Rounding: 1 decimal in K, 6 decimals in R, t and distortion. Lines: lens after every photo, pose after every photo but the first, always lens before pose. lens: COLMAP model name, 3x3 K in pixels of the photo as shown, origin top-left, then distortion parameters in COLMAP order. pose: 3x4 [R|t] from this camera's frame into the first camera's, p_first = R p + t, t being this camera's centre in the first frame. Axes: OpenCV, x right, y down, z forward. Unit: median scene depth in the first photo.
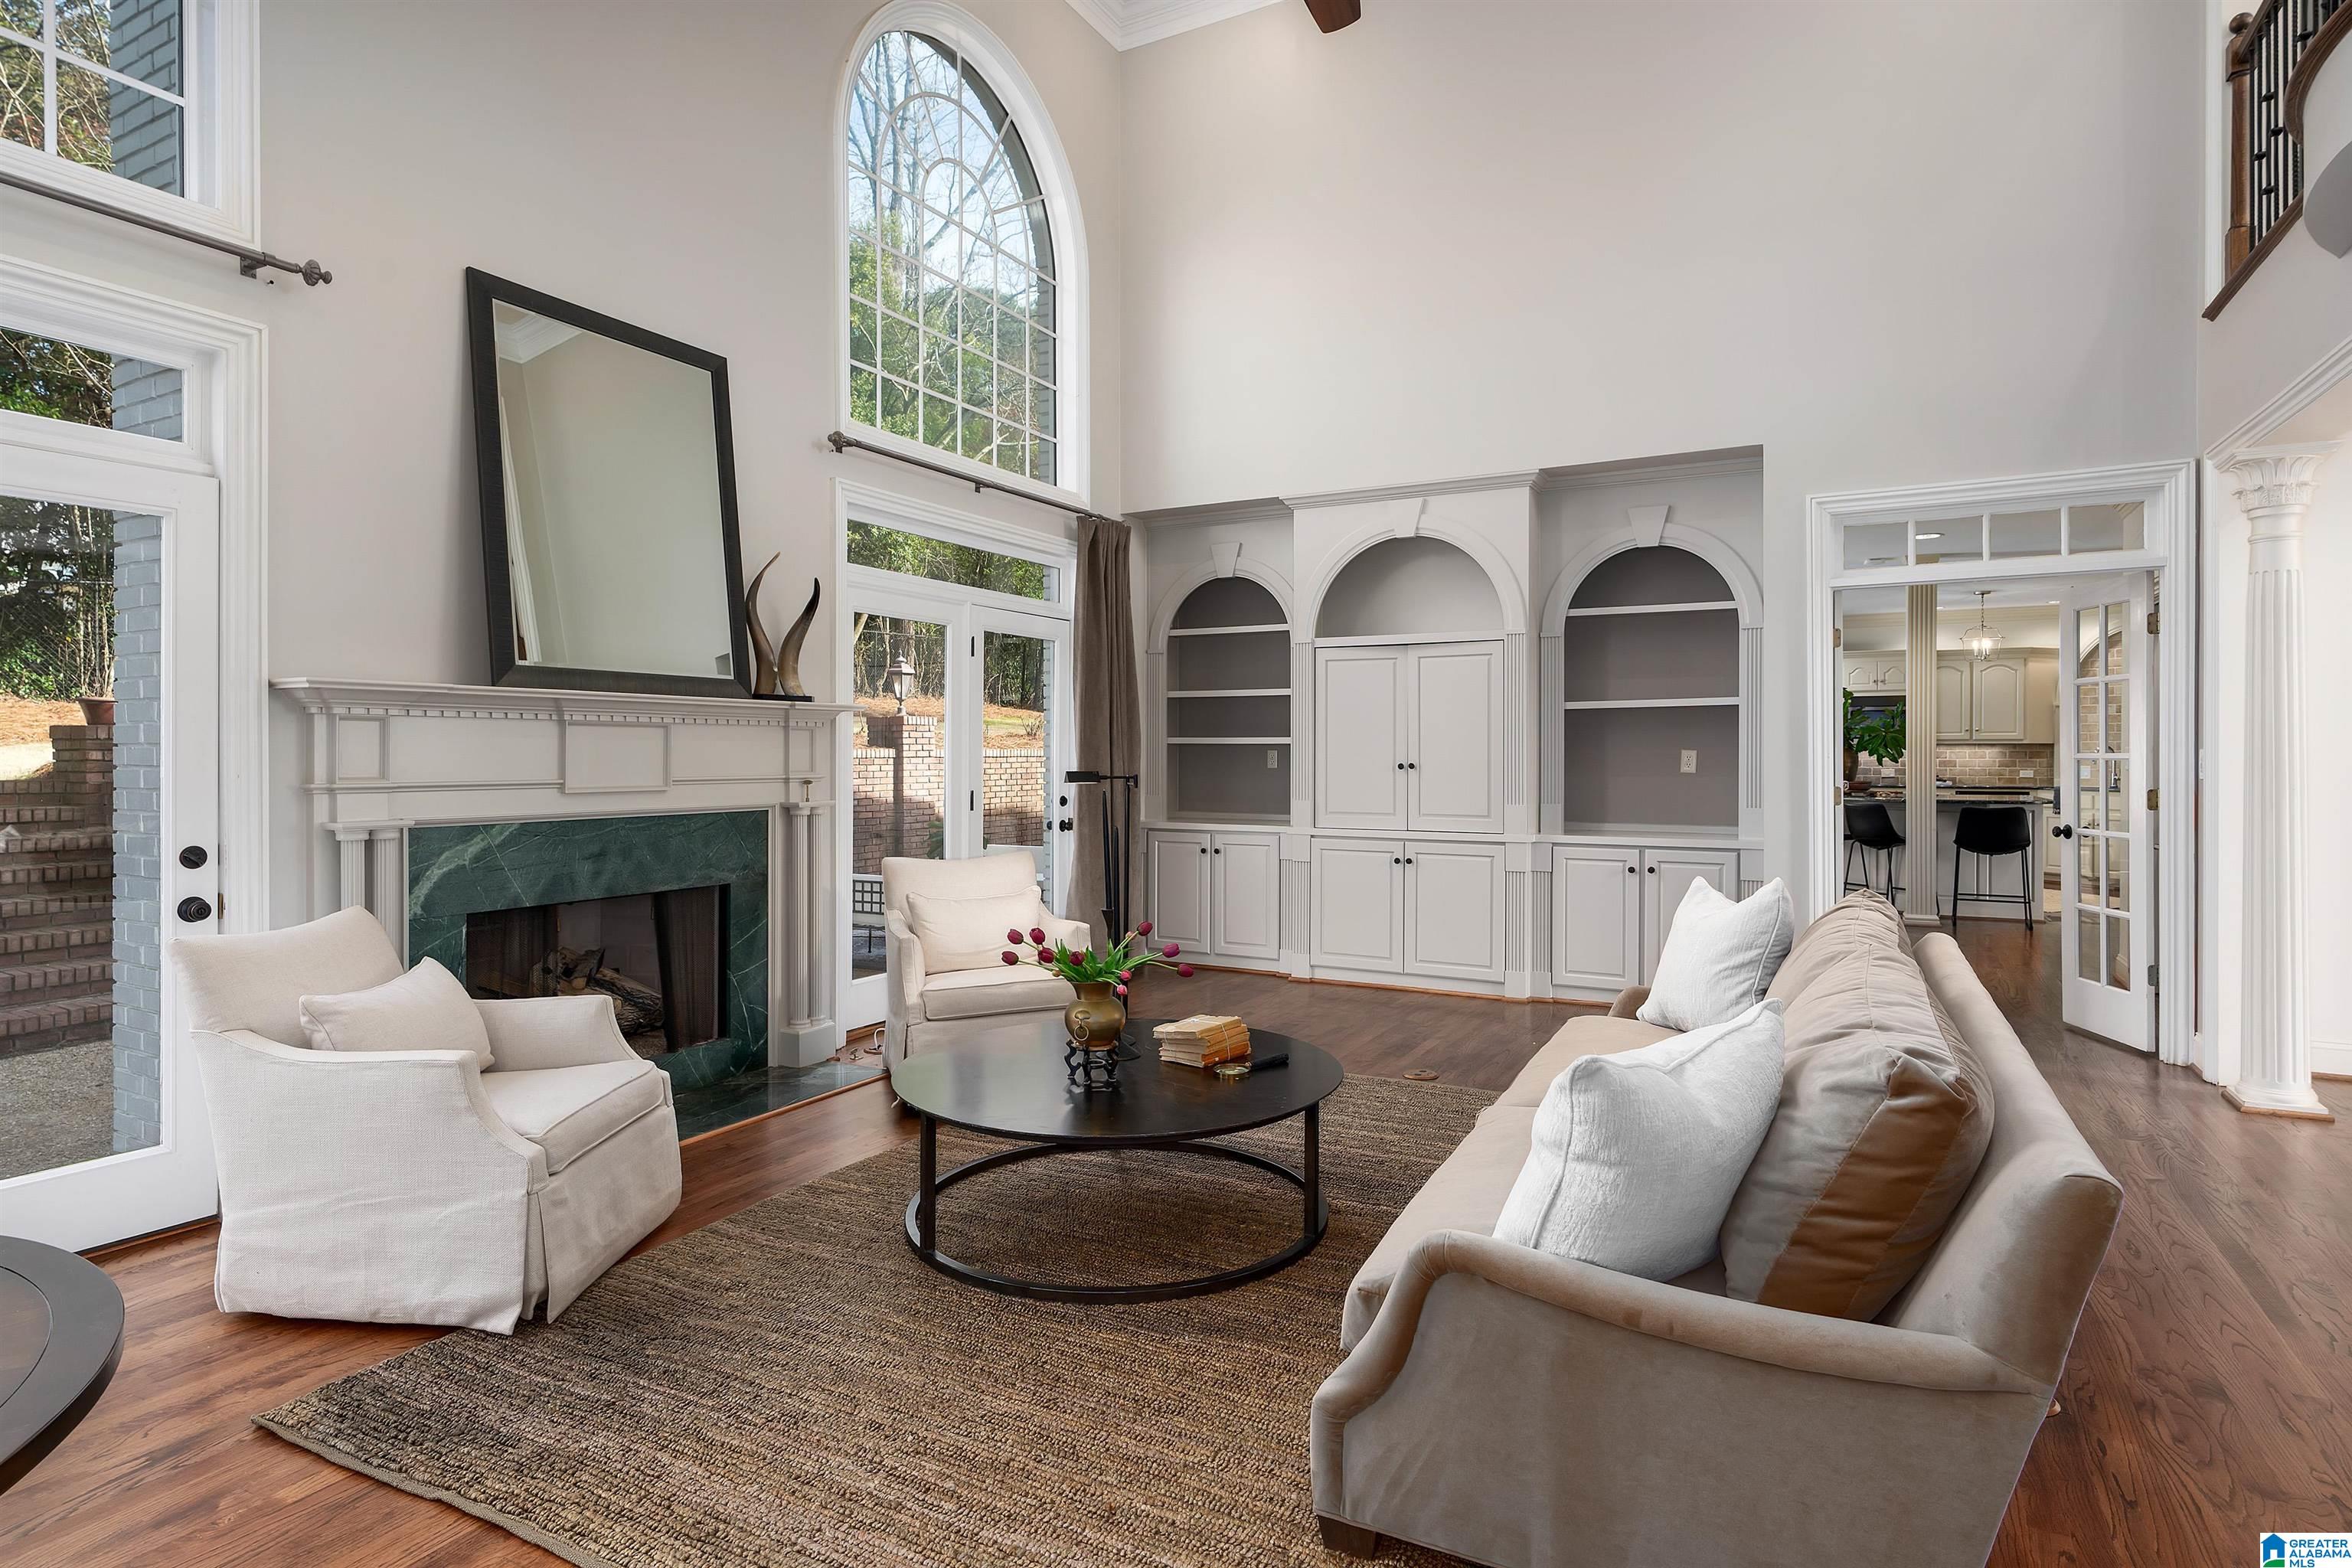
lens RADIAL K [[1260.1, 0, 1176.0], [0, 1260.1, 784.0], [0, 0, 1]] dist [-0.003670, -0.000911]
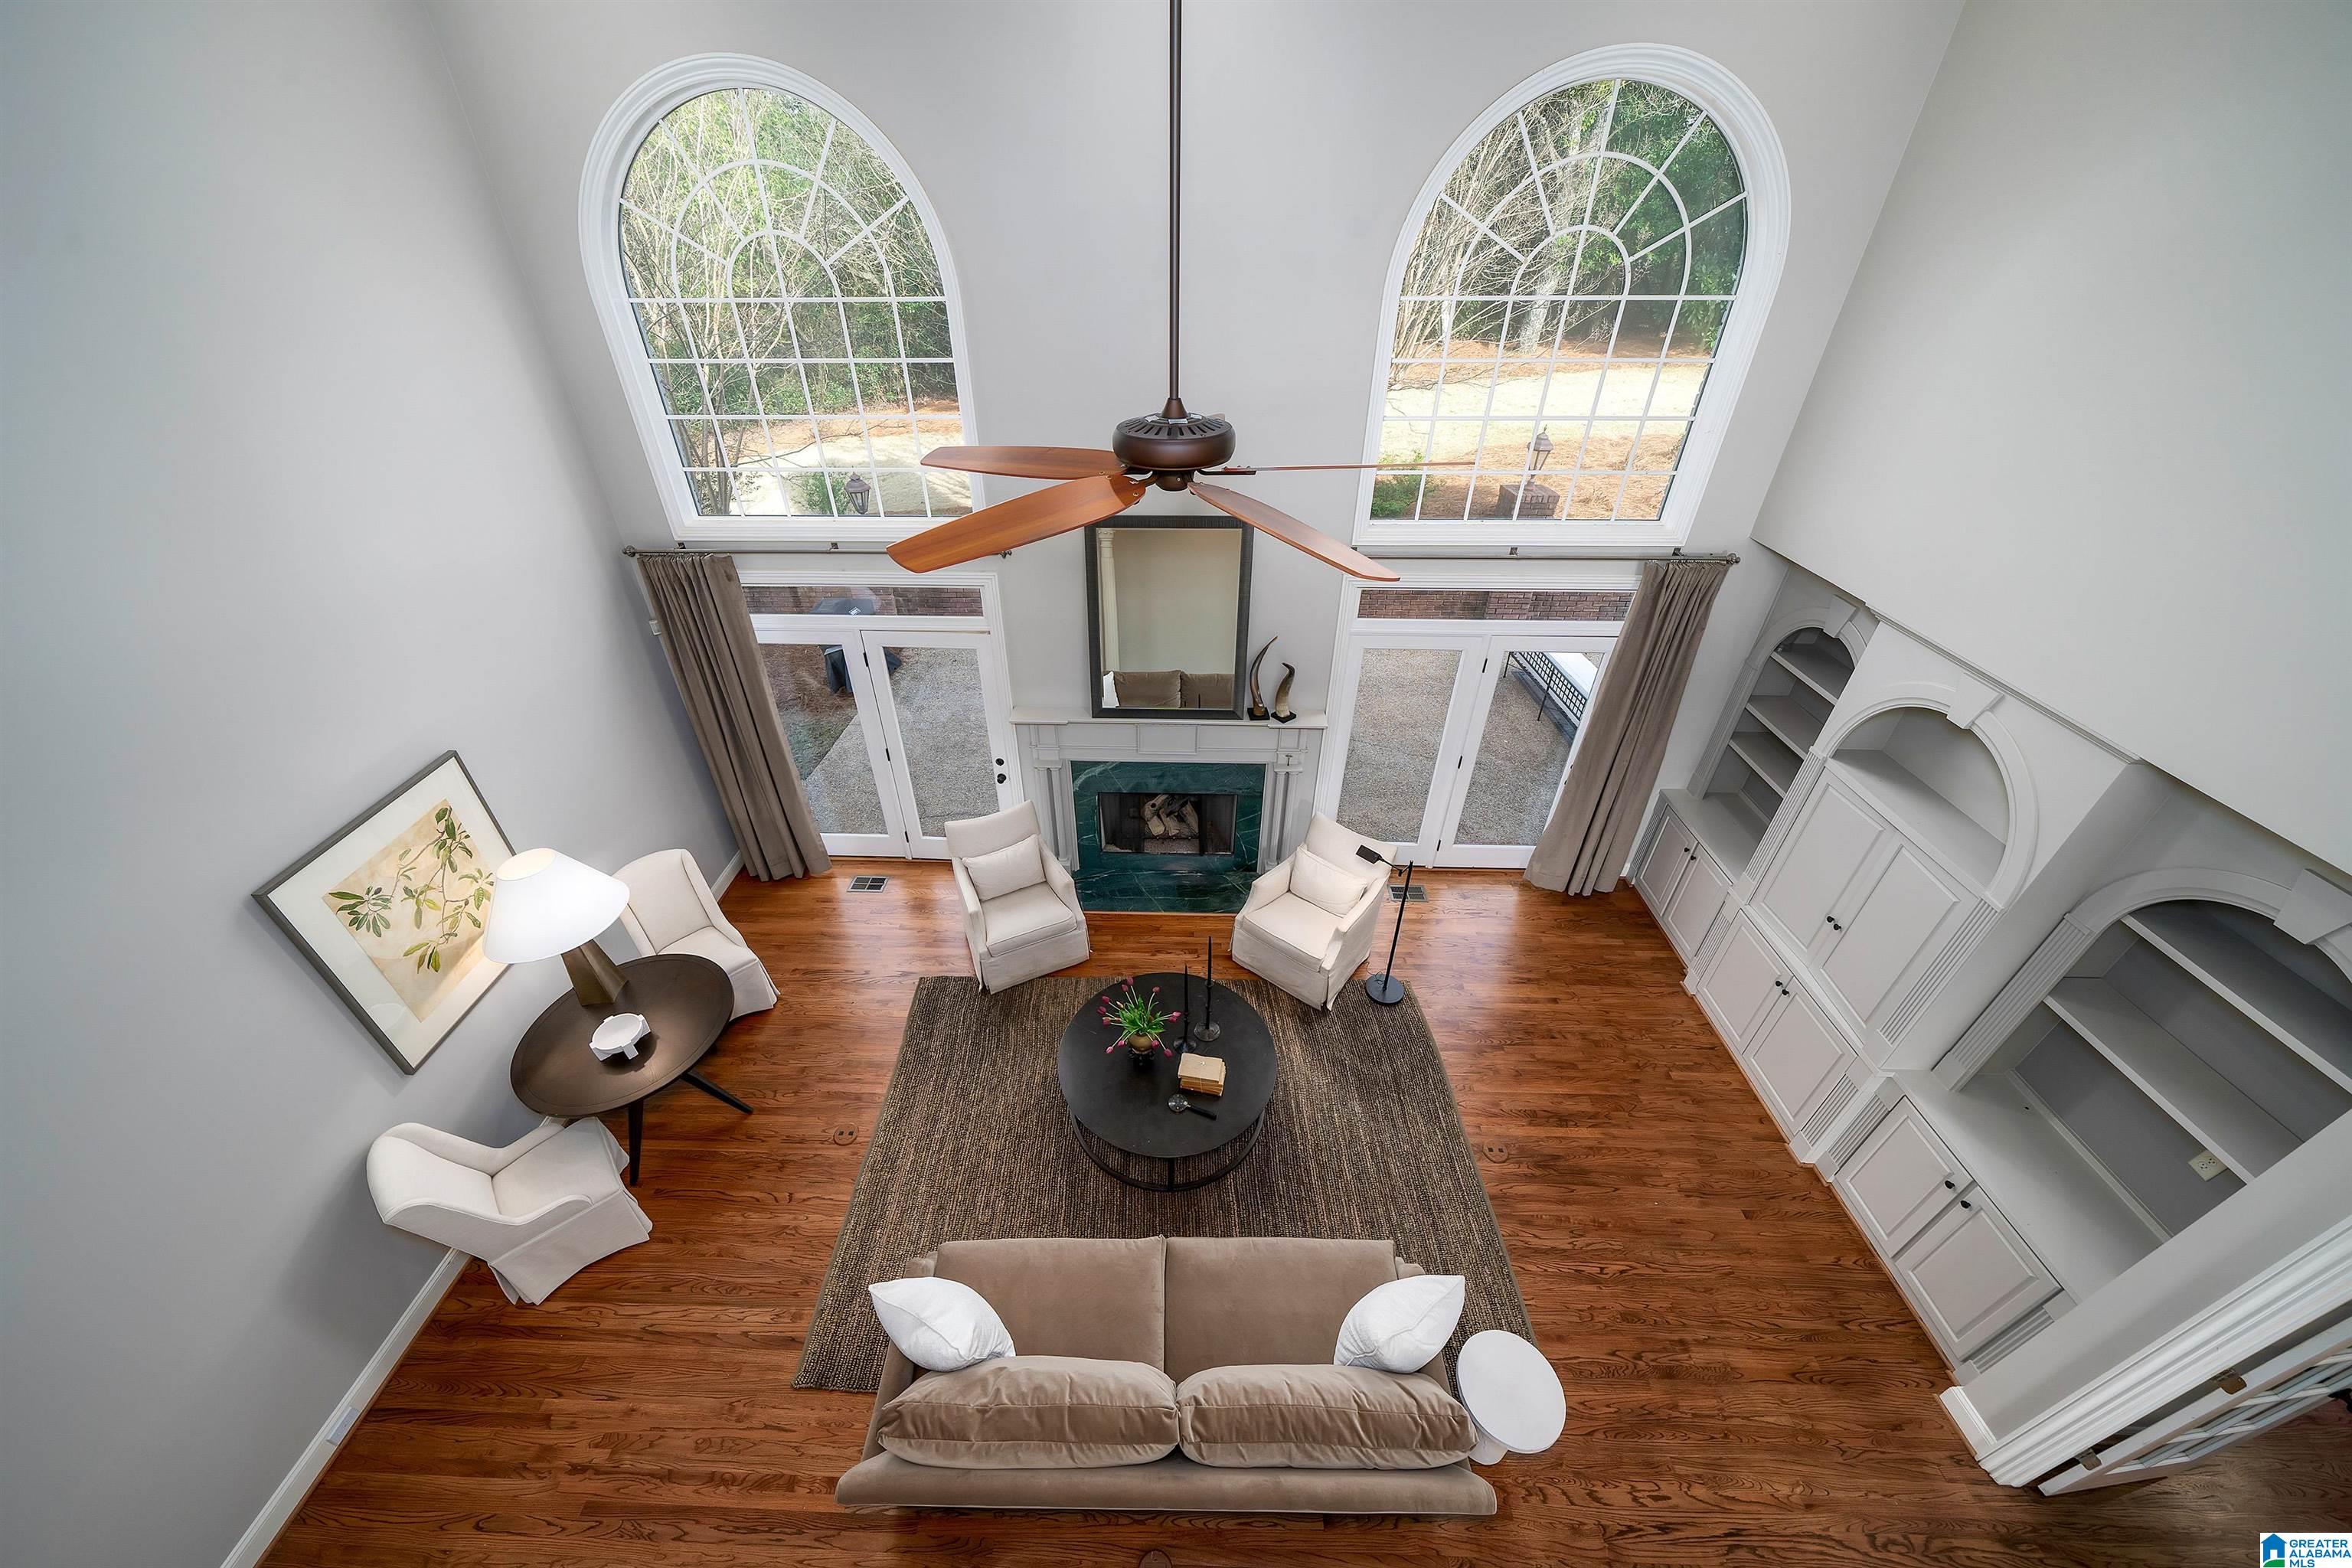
lens RADIAL K [[825.9, 0, 1176.0], [0, 825.9, 784.0], [0, 0, 1]] dist [0.000307, 0.000065]
pose [[0.446941, 0.512085, -0.733493, 0.386378], [-0.016013, 0.824394, 0.565789, -0.480396], [0.894420, -0.241129, 0.376656, 0.332102]]
